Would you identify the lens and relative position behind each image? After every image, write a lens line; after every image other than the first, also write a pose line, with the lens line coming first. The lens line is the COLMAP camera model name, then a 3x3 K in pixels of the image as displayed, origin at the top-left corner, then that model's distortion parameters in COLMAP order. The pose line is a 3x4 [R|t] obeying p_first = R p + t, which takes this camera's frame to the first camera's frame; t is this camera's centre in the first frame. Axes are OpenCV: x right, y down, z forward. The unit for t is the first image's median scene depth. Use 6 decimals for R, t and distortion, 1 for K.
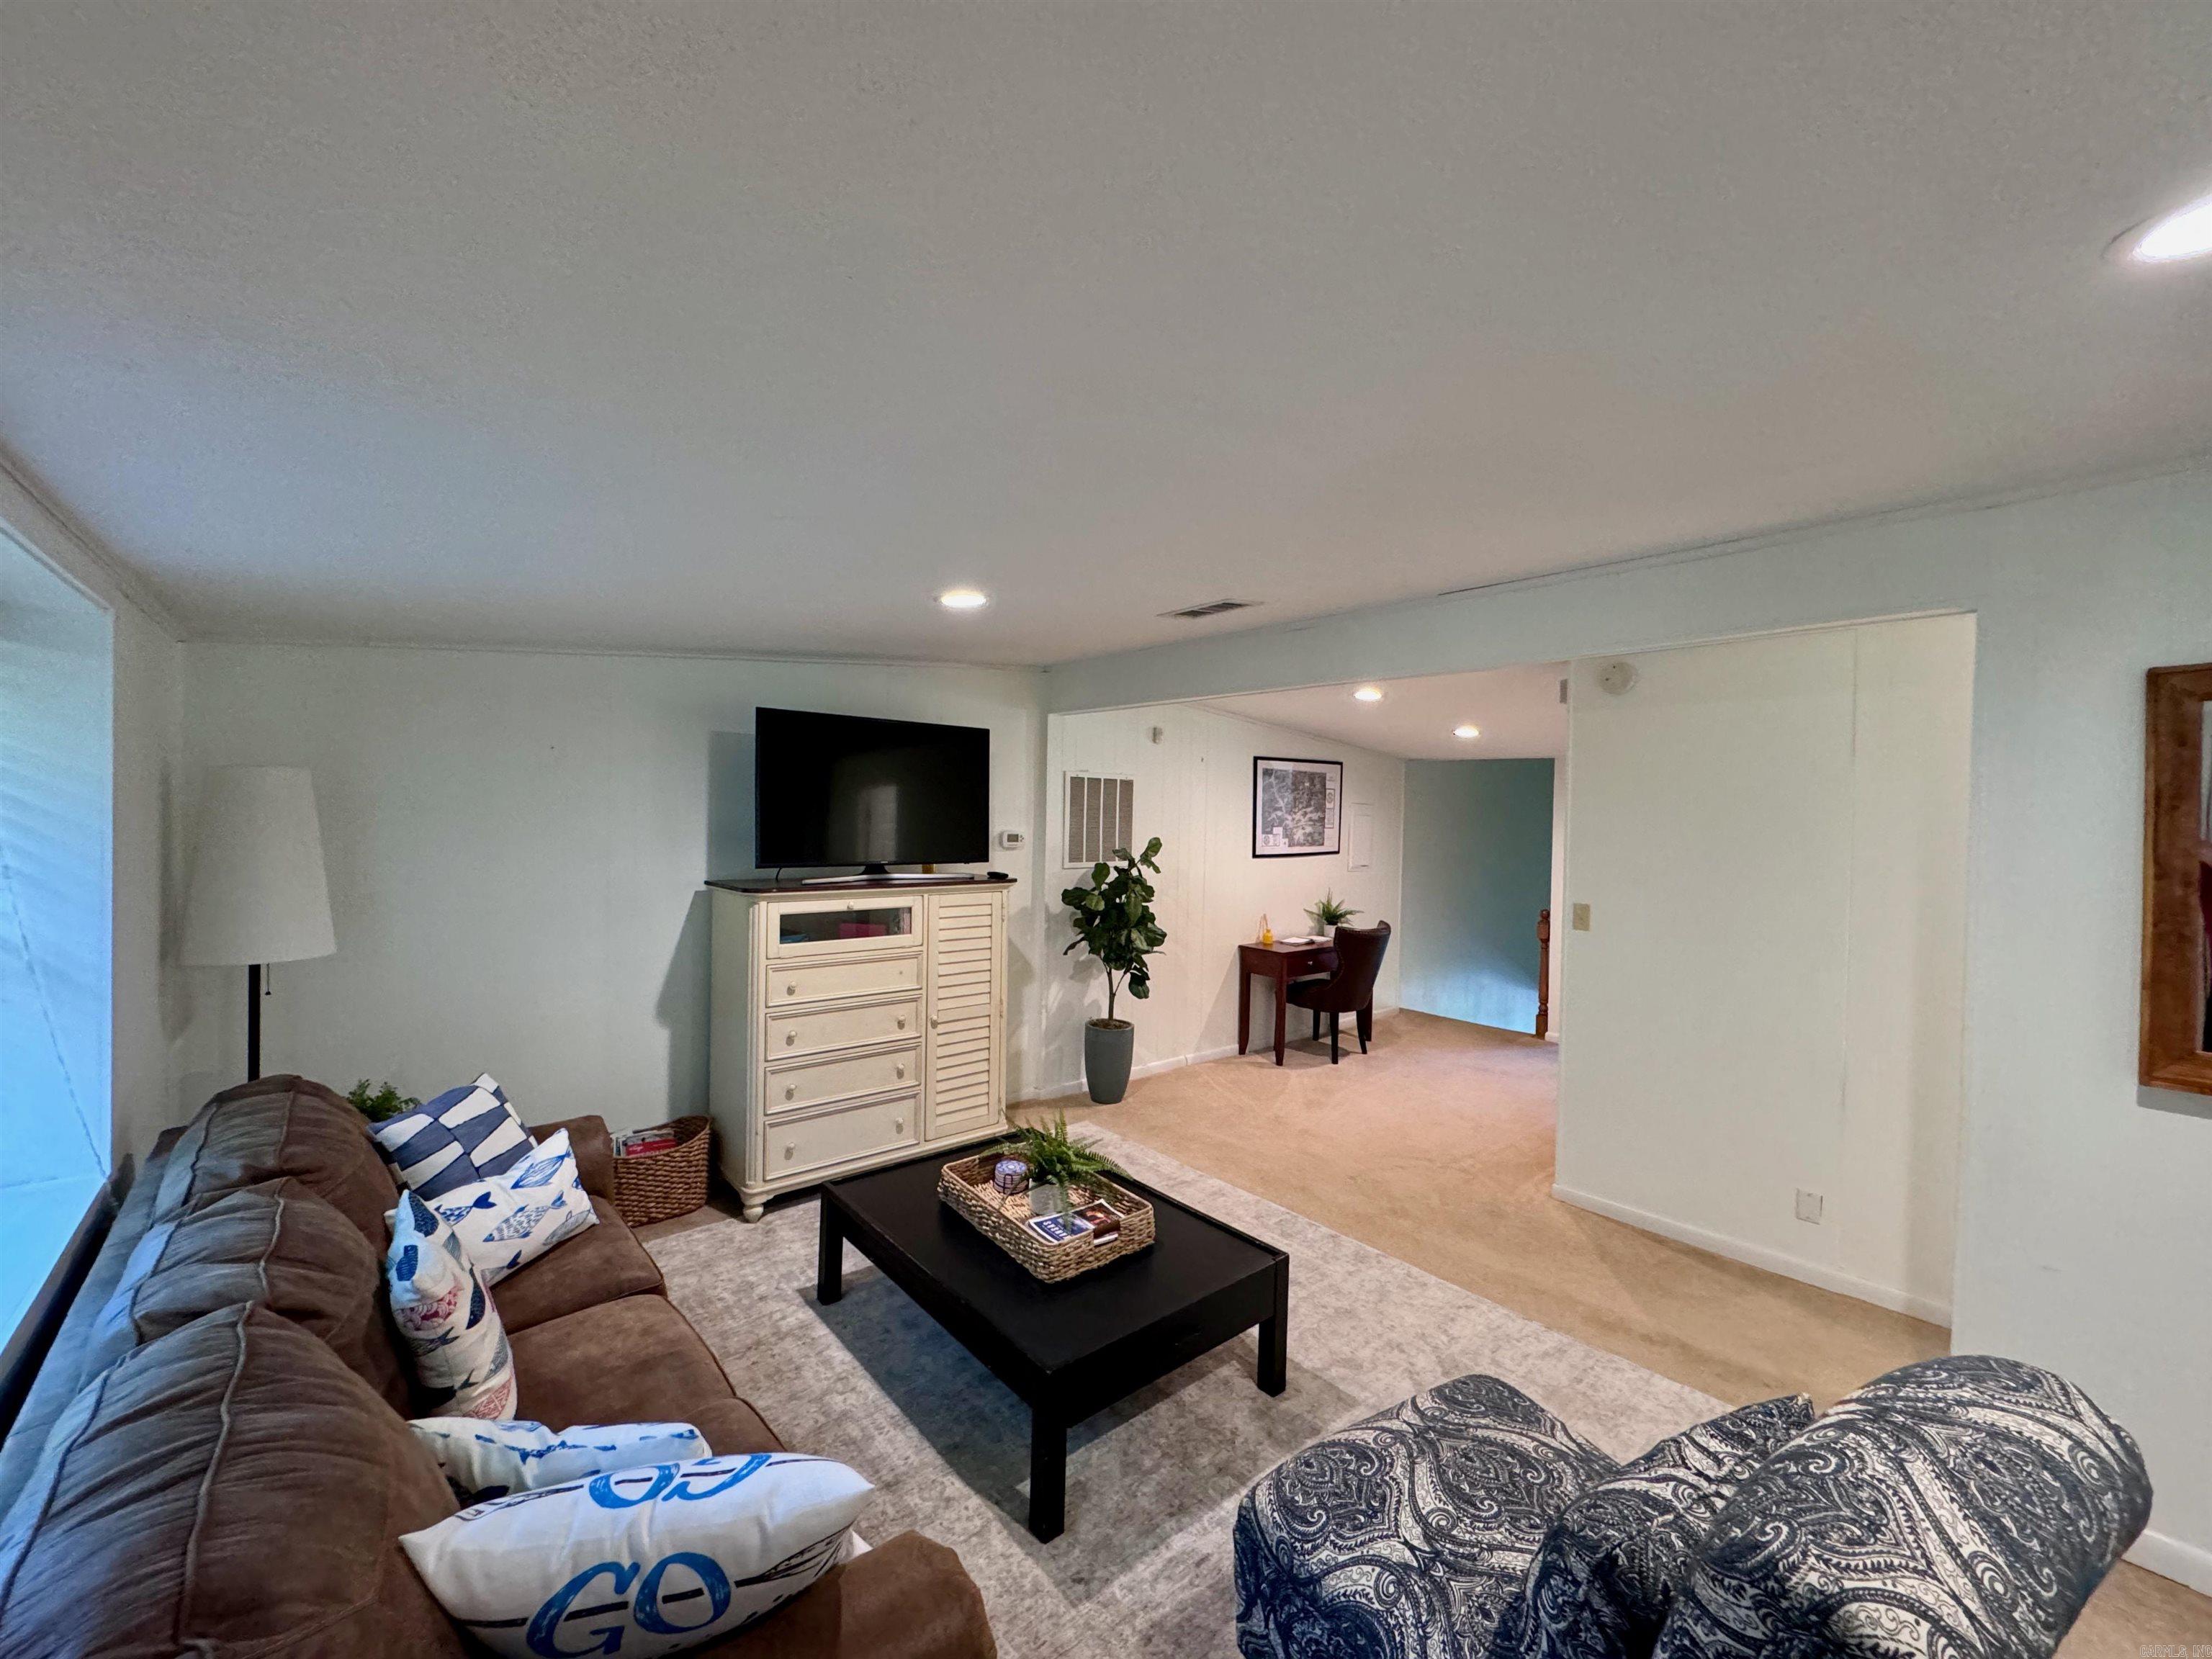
lens RADIAL K [[886.4, 0, 1106.0], [0, 886.4, 829.5], [0, 0, 1]] dist [-0.001309, 0.000136]
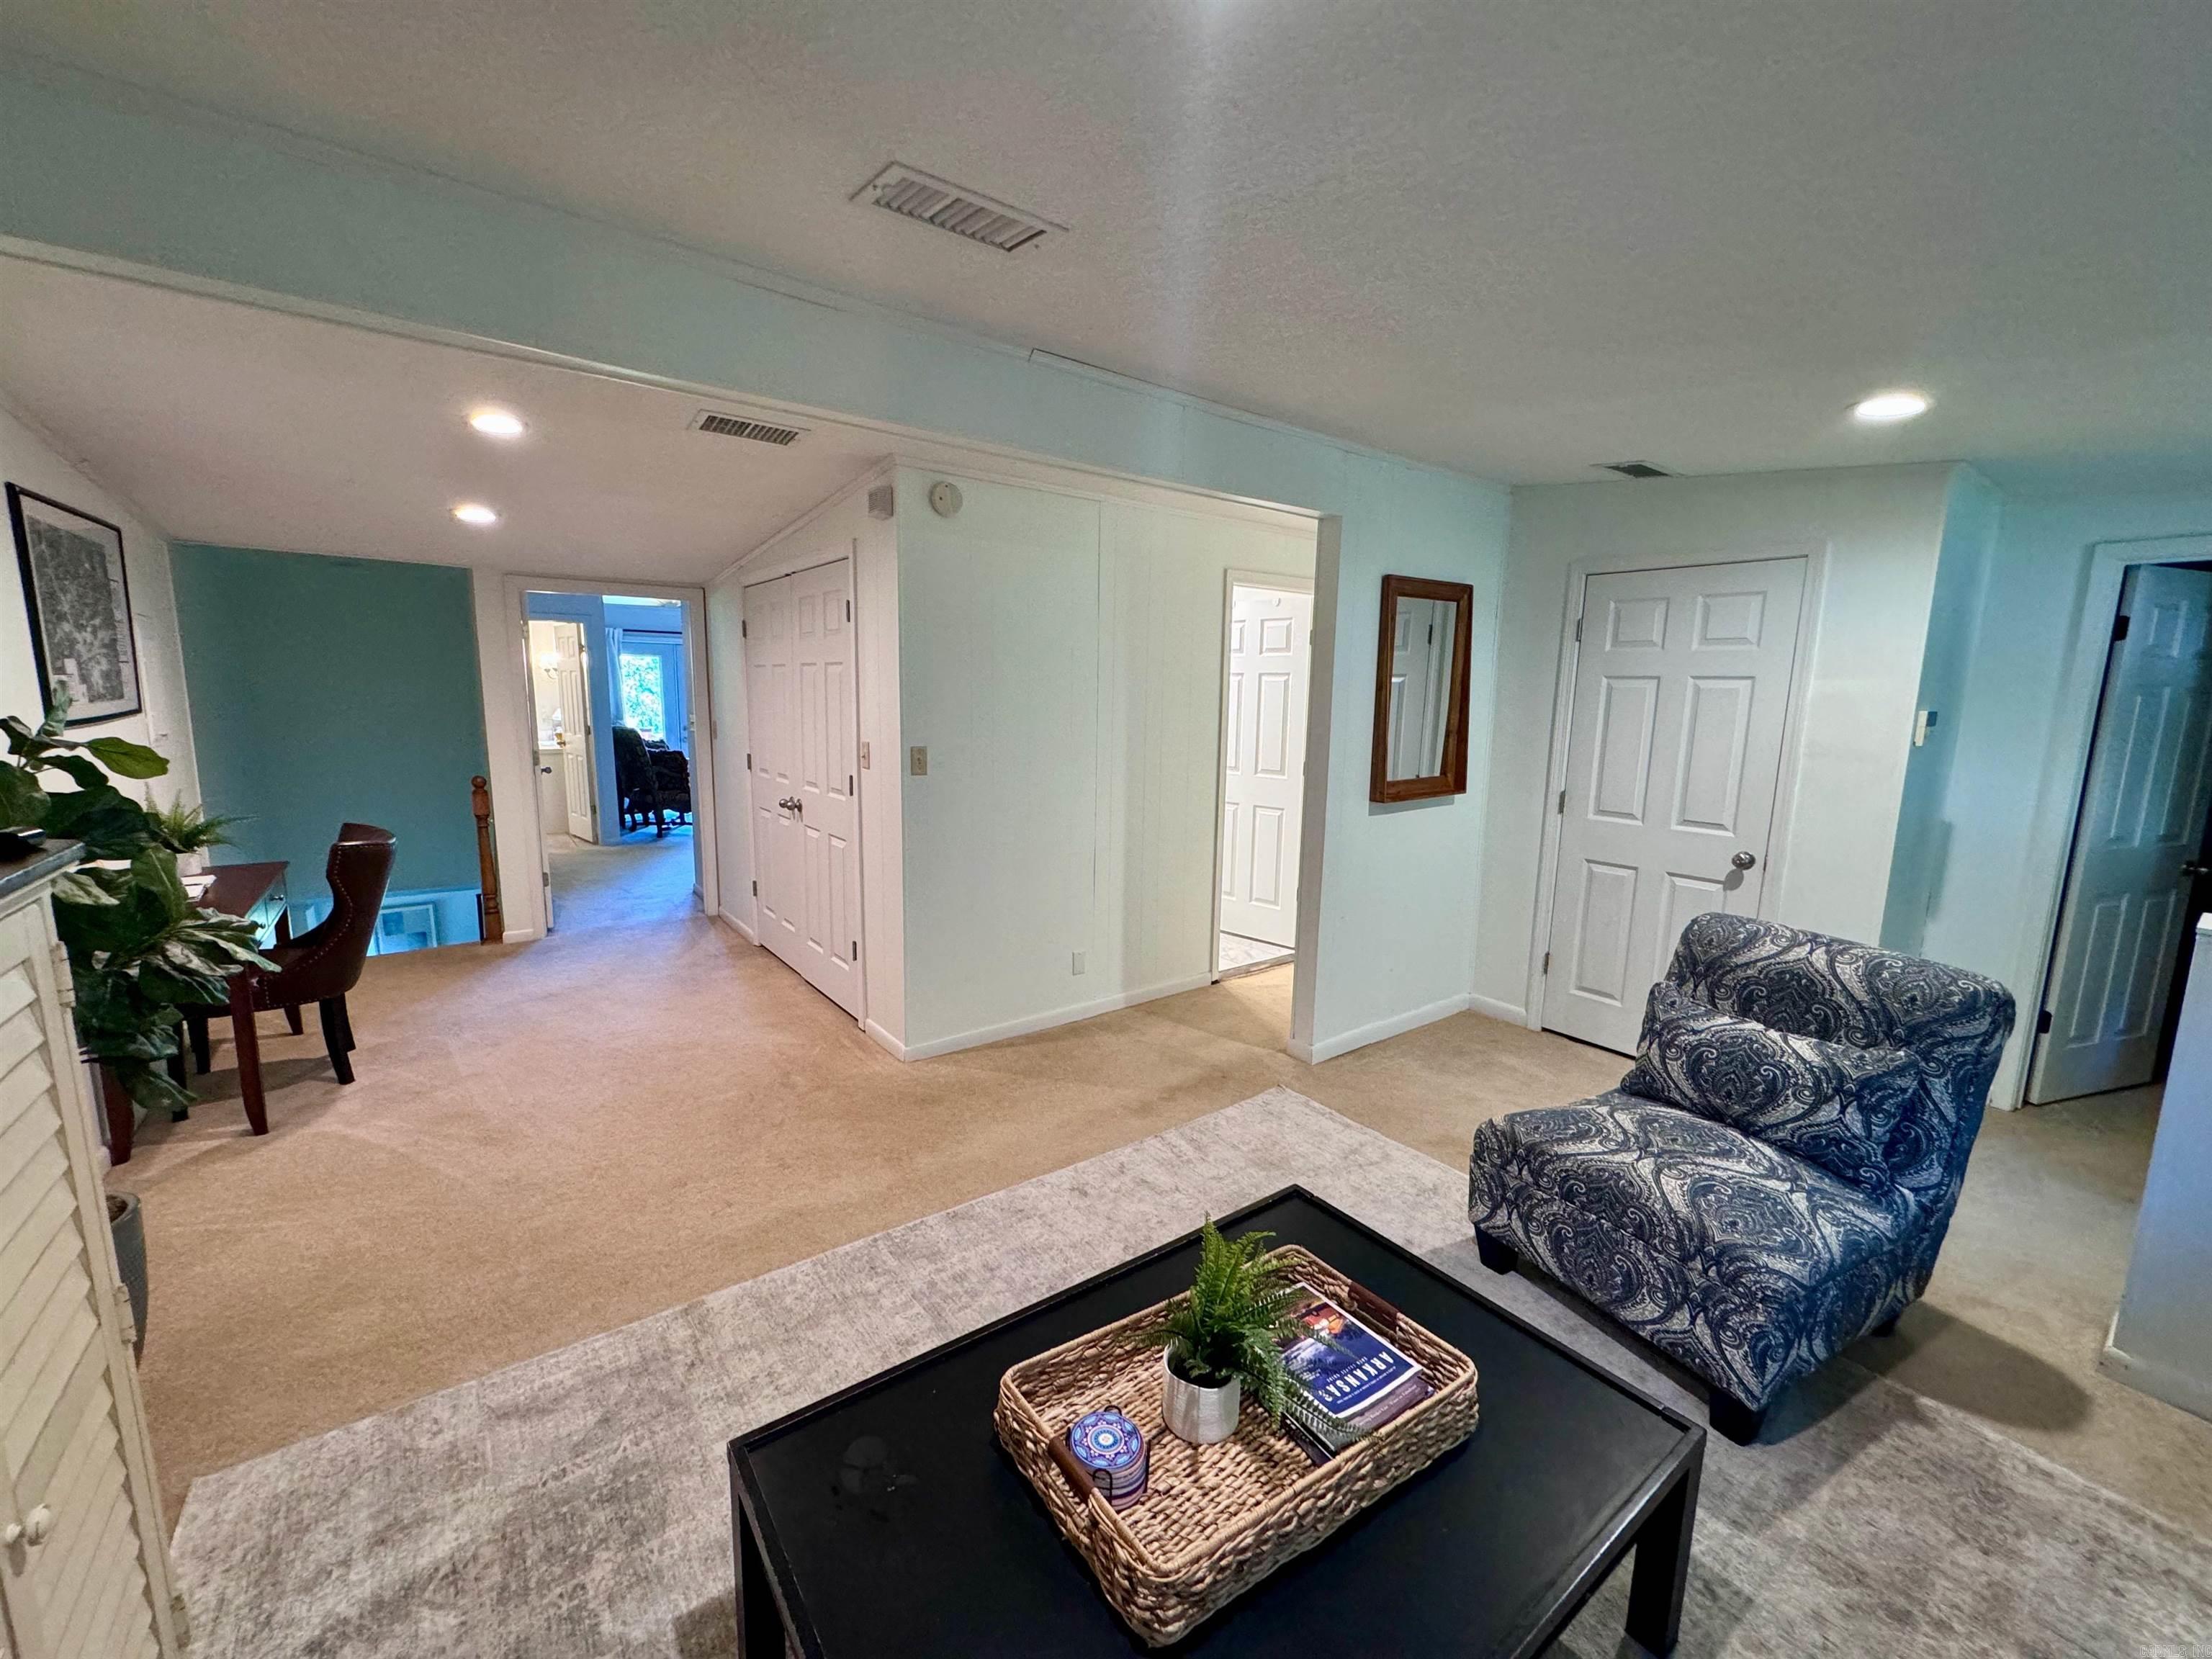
lens RADIAL K [[886.4, 0, 1106.0], [0, 886.4, 829.5], [0, 0, 1]] dist [-0.001309, 0.000136]
pose [[0.070710, -0.176124, 0.981825, -0.387718], [0.000964, 0.984300, 0.176499, 0.006766], [-0.997496, -0.011534, 0.069770, 0.780970]]
